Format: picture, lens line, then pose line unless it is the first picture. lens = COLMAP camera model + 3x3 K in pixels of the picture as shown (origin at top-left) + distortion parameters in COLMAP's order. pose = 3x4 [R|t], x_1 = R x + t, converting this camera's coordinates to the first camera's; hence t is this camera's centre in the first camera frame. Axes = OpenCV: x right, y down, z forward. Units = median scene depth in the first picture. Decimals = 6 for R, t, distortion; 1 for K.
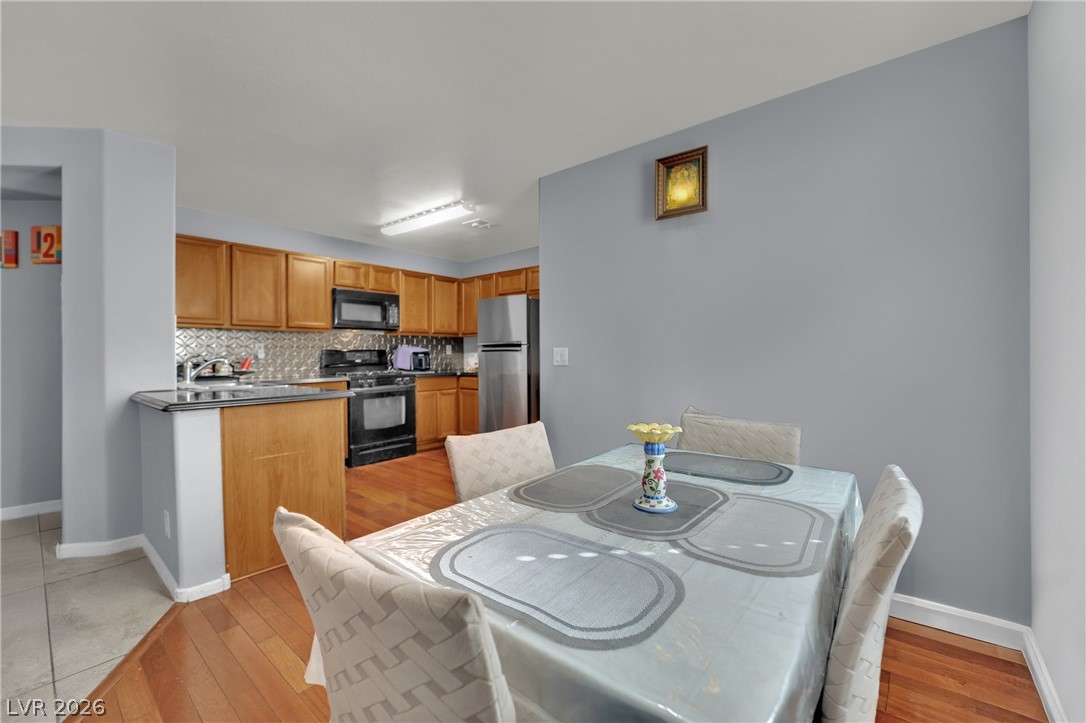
lens RADIAL K [[446.2, 0, 550.4], [0, 446.2, 353.9], [0, 0, 1]] dist [-0.014693, -0.001016]
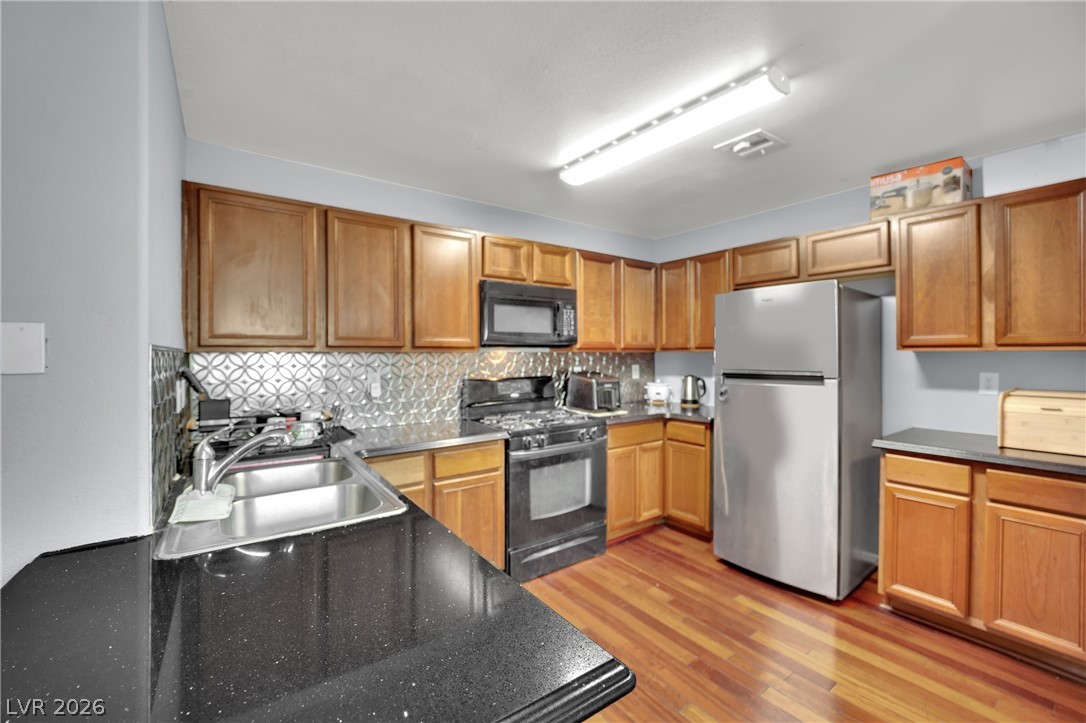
lens RADIAL K [[446.2, 0, 544.9], [0, 446.2, 355.0], [0, 0, 1]] dist [-0.014693, -0.001016]
pose [[0.964820, 0.004672, -0.262871, -0.231215], [-0.003481, 0.999981, 0.004997, -0.047134], [0.262889, -0.003907, 0.964818, 0.410509]]
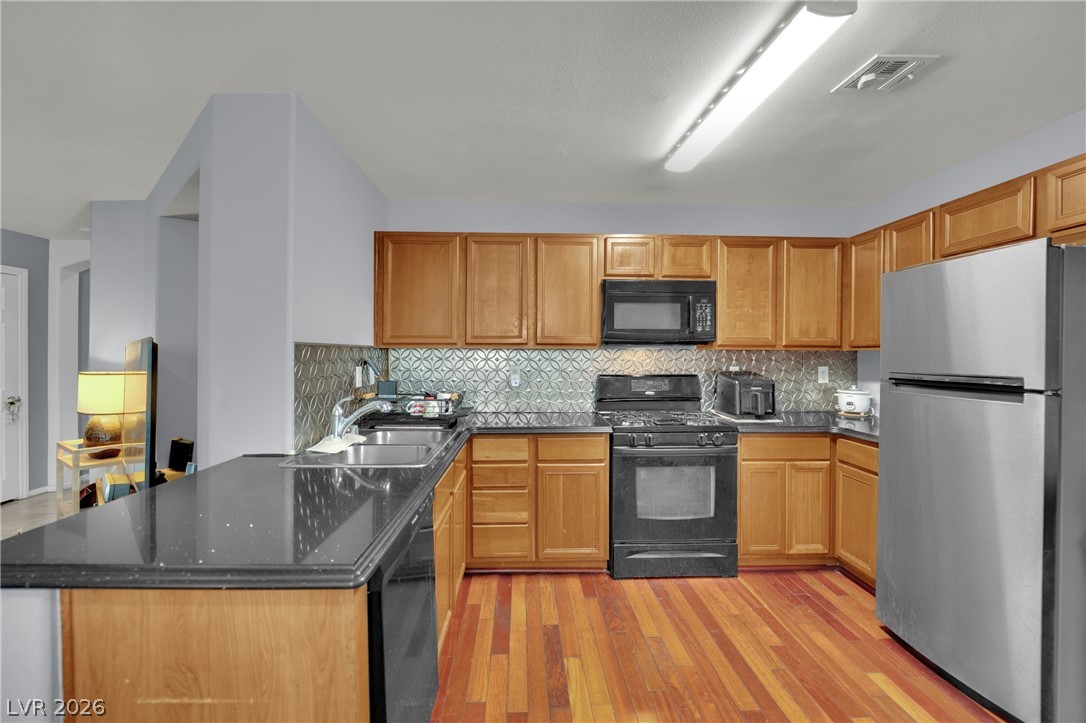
lens RADIAL K [[446.2, 0, 540.2], [0, 446.2, 350.1], [0, 0, 1]] dist [-0.014693, -0.001016]
pose [[0.650354, 0.010644, -0.759557, -0.054485], [-0.010745, 0.999931, 0.004812, -0.048039], [0.759555, 0.005032, 0.650423, 0.490385]]
